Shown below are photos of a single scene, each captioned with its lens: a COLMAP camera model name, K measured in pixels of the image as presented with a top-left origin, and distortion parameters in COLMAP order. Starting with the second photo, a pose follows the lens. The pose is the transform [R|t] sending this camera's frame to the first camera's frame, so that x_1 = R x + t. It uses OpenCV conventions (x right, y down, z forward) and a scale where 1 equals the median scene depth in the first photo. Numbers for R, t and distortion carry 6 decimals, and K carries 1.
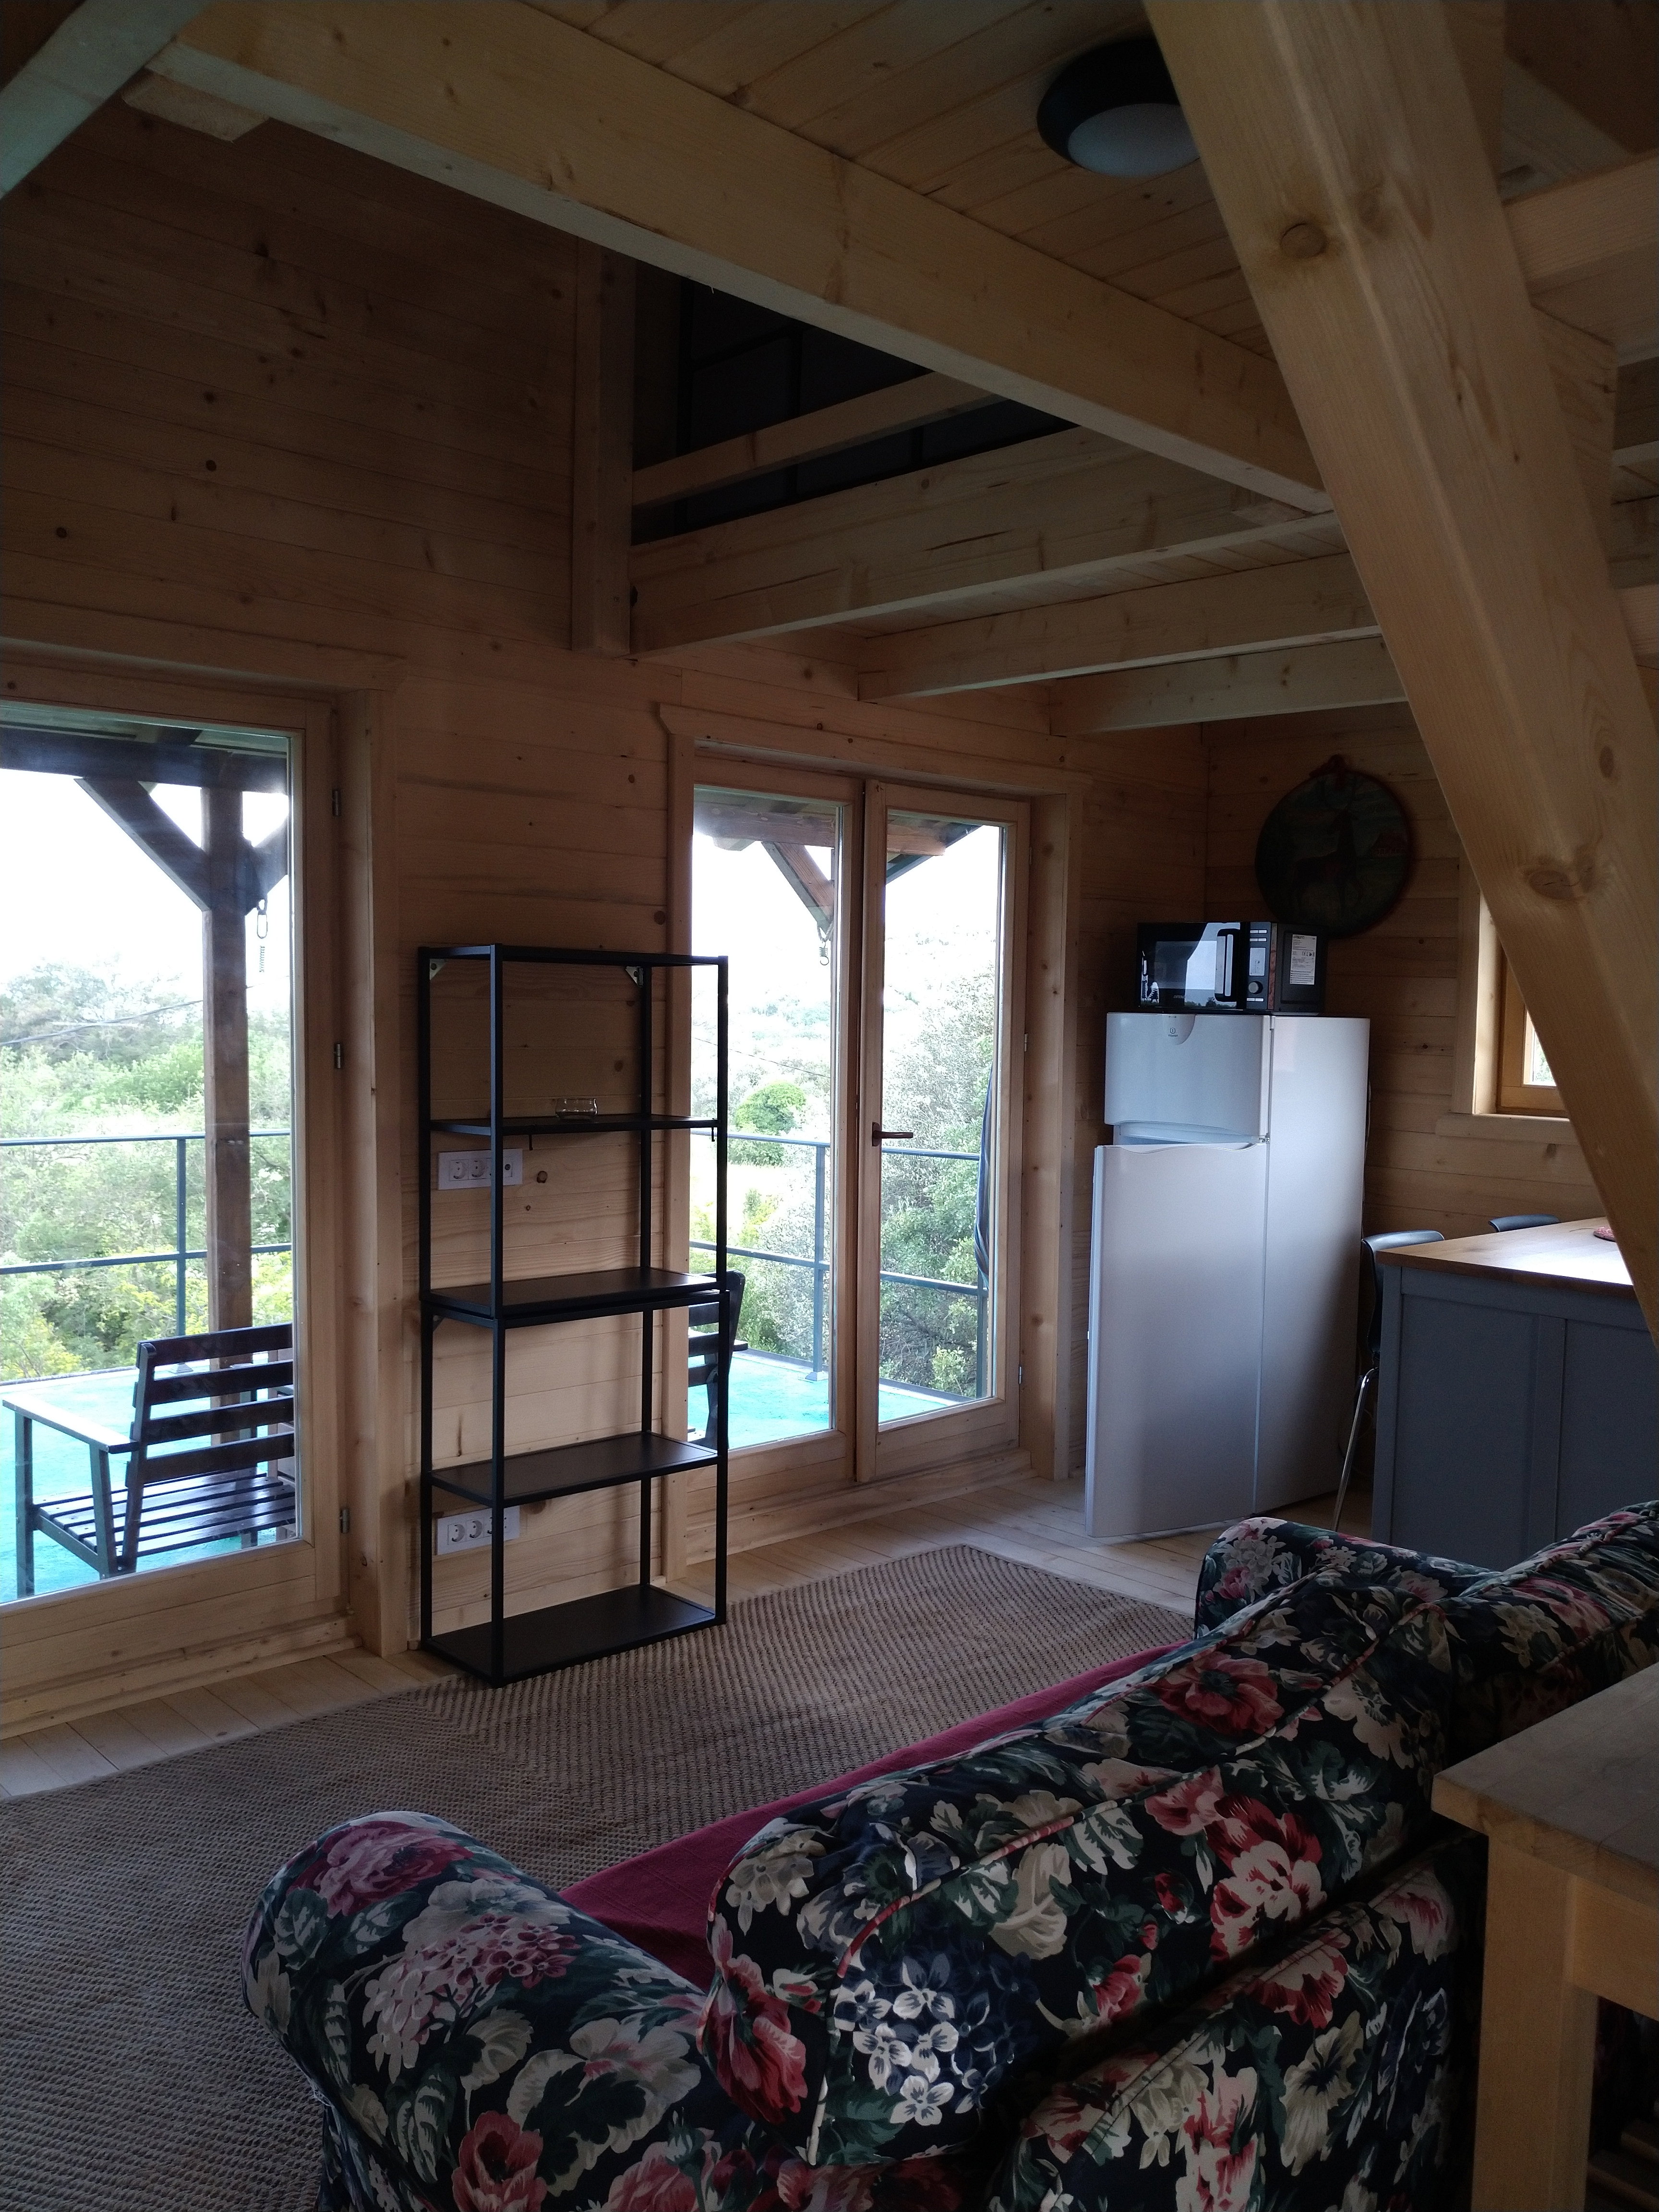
lens RADIAL K [[1726.1, 0, 816.8], [0, 1726.1, 1108.7], [0, 0, 1]] dist [0.028685, -0.027818]
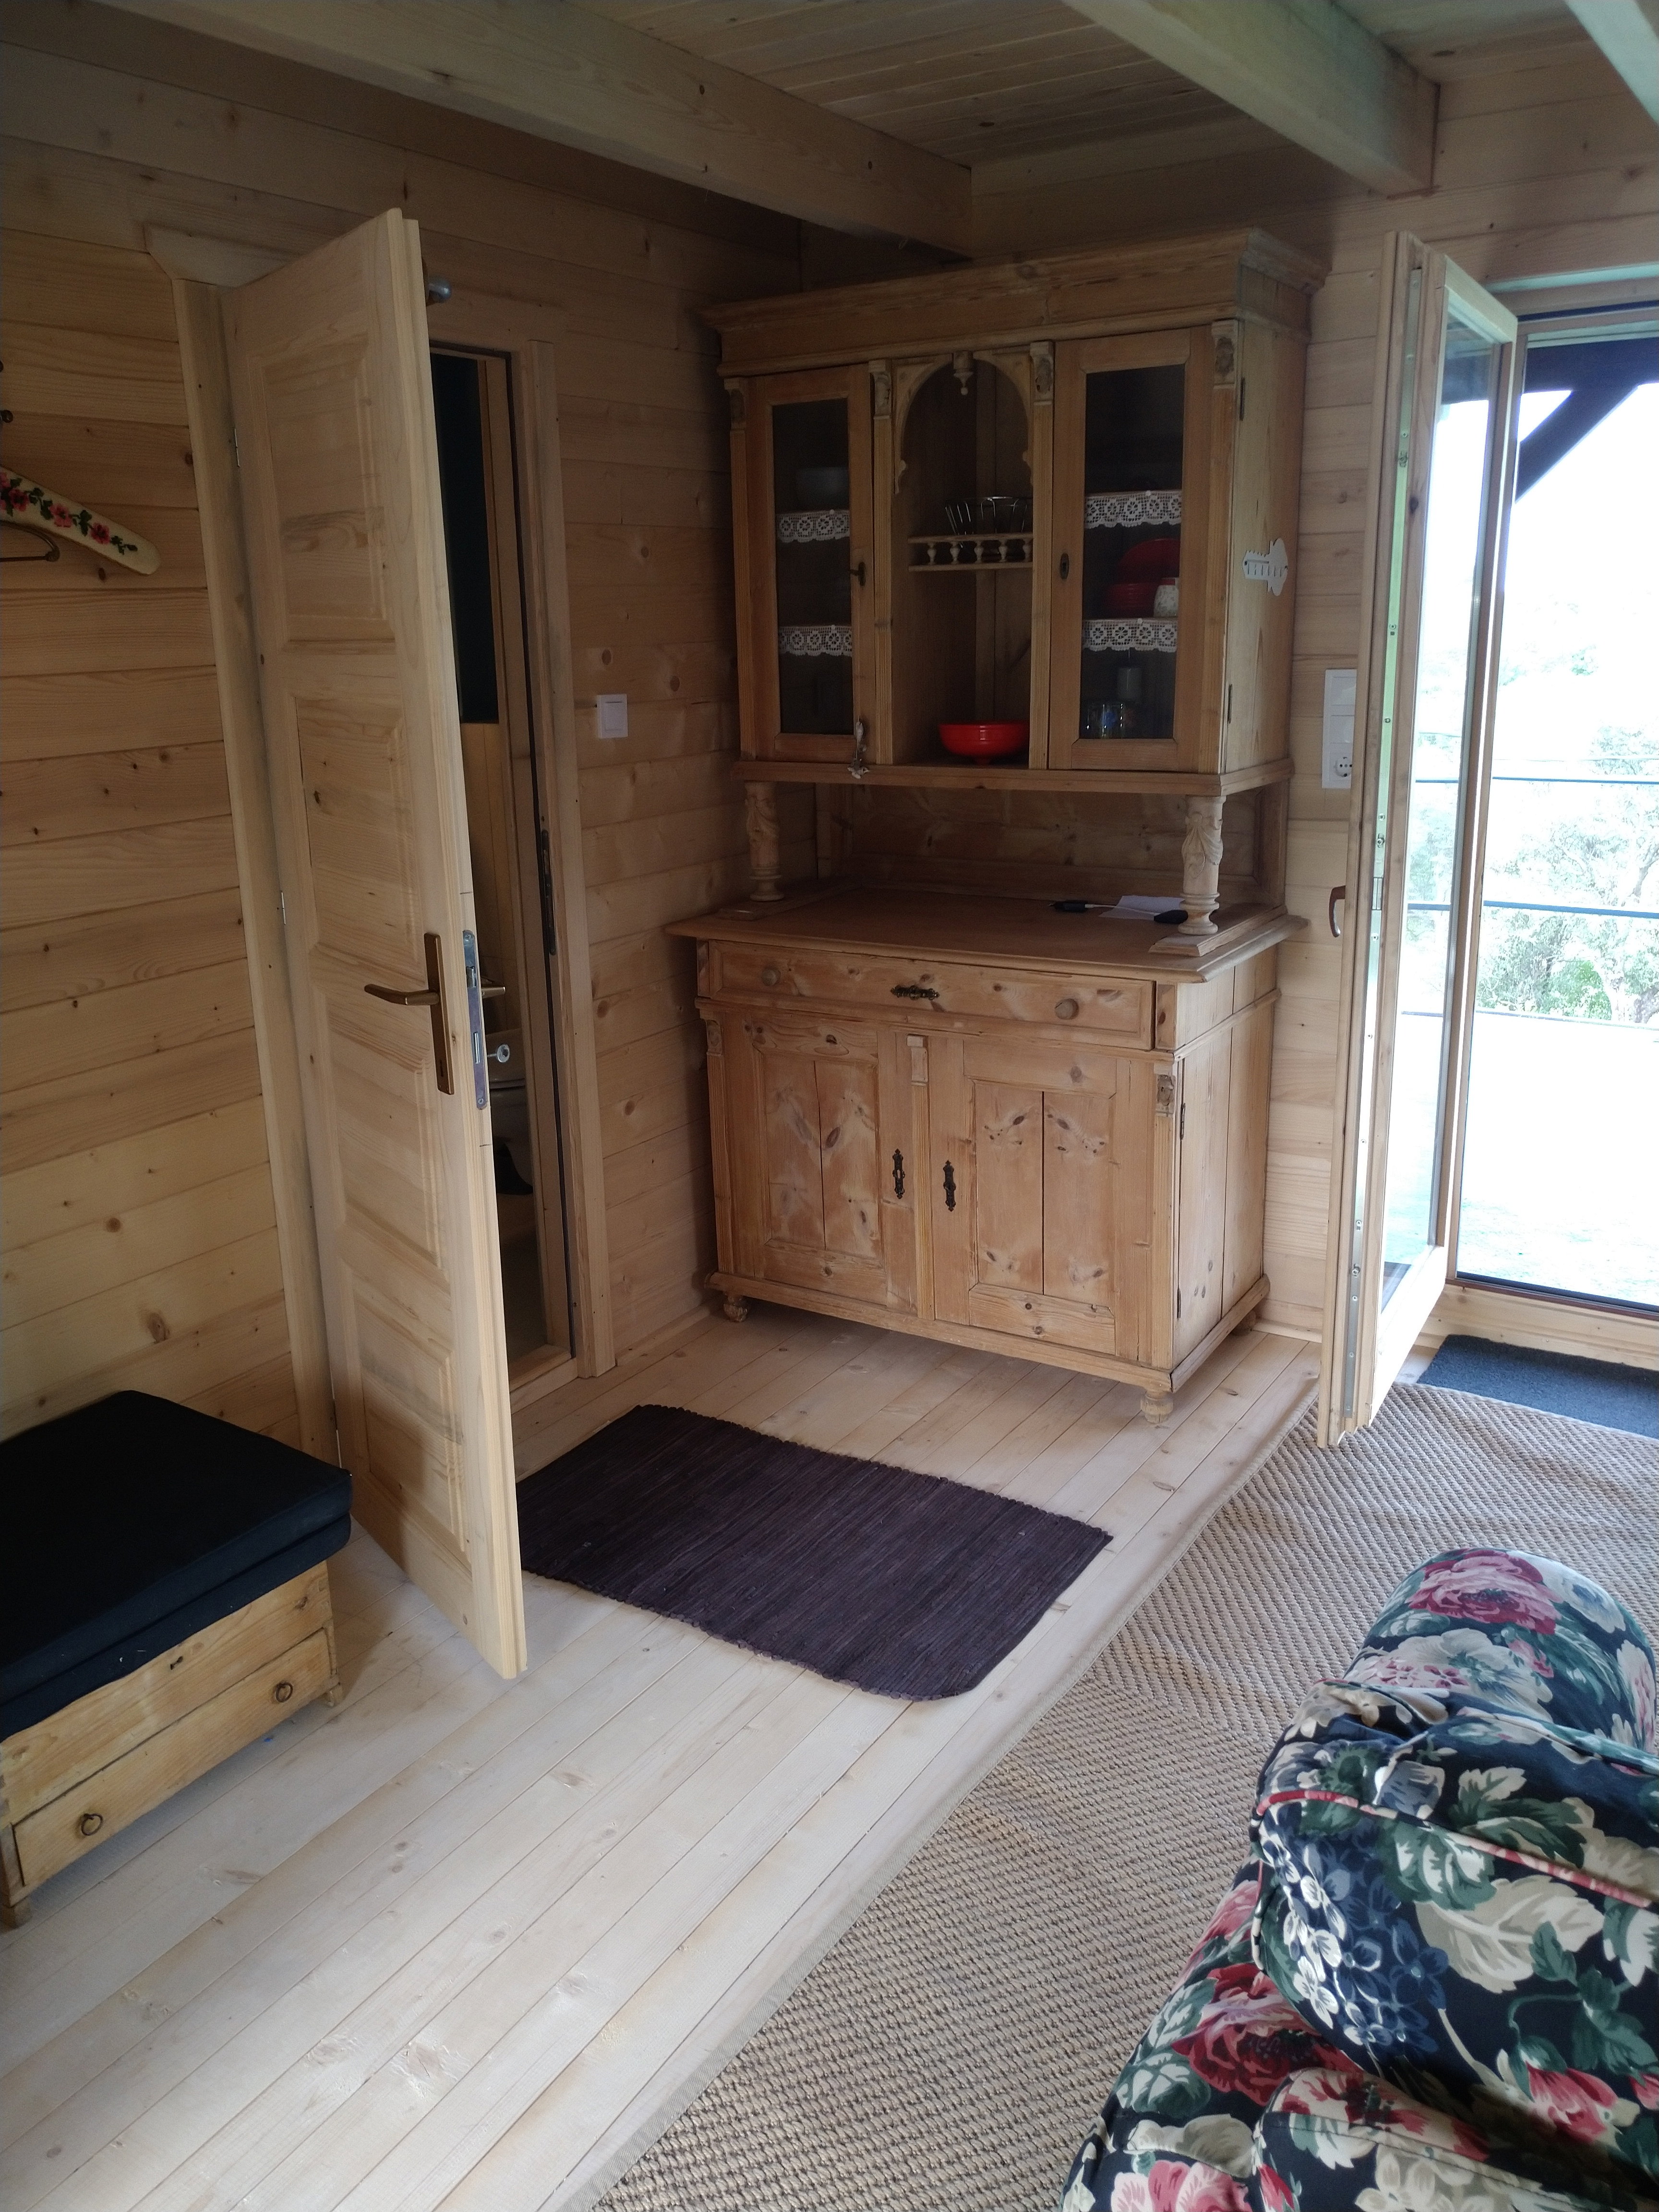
lens RADIAL K [[1726.1, 0, 812.3], [0, 1726.1, 1110.7], [0, 0, 1]] dist [0.028685, -0.027818]
pose [[0.255692, 0.249387, -0.934038, 0.715319], [-0.036132, 0.967945, 0.248549, -0.106790], [0.966083, -0.029803, 0.256507, 0.489365]]
